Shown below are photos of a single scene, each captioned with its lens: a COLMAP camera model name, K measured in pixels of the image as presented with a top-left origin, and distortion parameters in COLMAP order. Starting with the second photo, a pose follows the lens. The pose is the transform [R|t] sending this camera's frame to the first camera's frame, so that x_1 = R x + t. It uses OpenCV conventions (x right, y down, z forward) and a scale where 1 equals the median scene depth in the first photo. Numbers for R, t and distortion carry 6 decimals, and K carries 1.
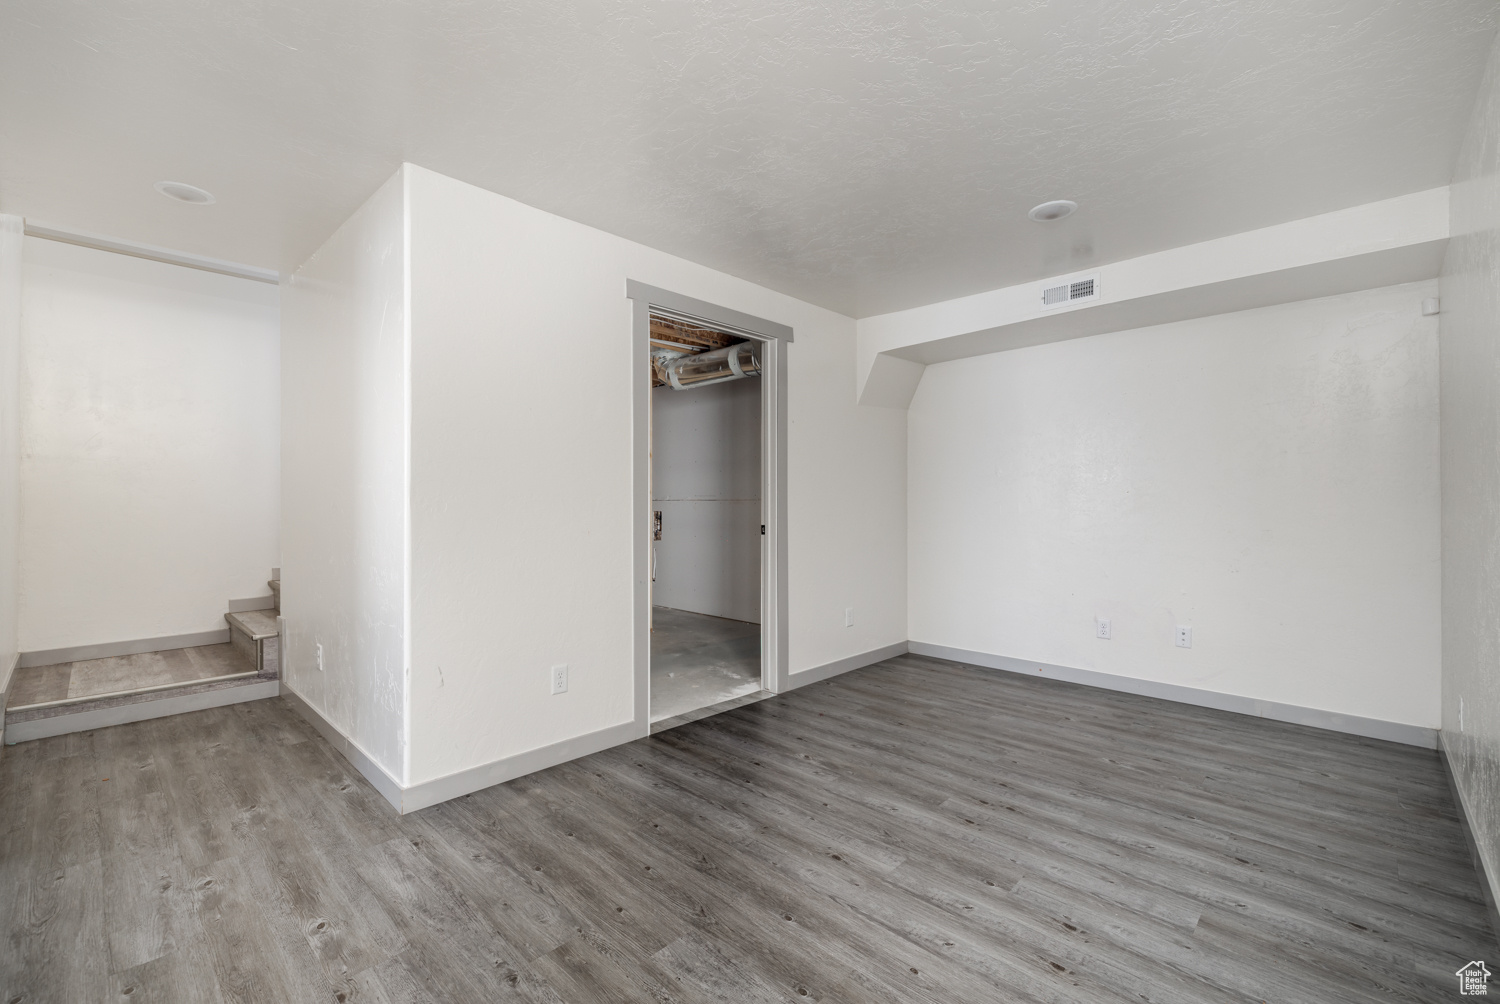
lens RADIAL K [[642.7, 0, 754.5], [0, 642.7, 502.9], [0, 0, 1]] dist [0.000773, -0.000494]
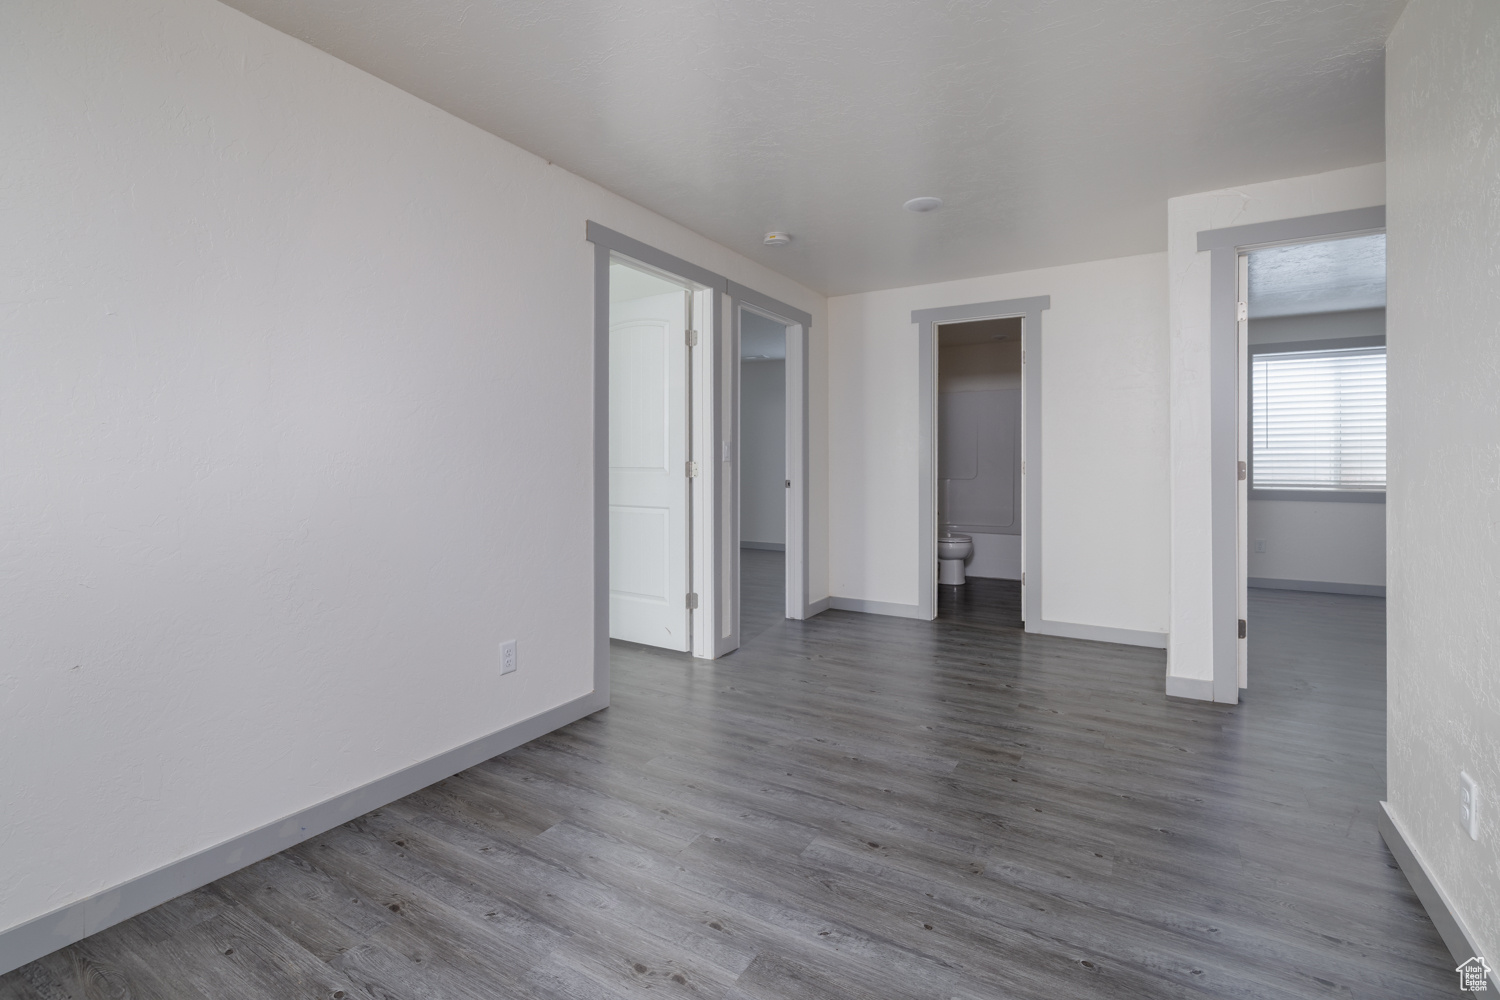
lens RADIAL K [[642.7, 0, 780.3], [0, 642.7, 453.5], [0, 0, 1]] dist [0.000773, -0.000494]
pose [[-0.969777, -0.002777, -0.243977, 0.493610], [-0.001377, 0.999982, -0.005910, -0.003826], [0.243989, -0.005396, -0.969763, 1.903083]]
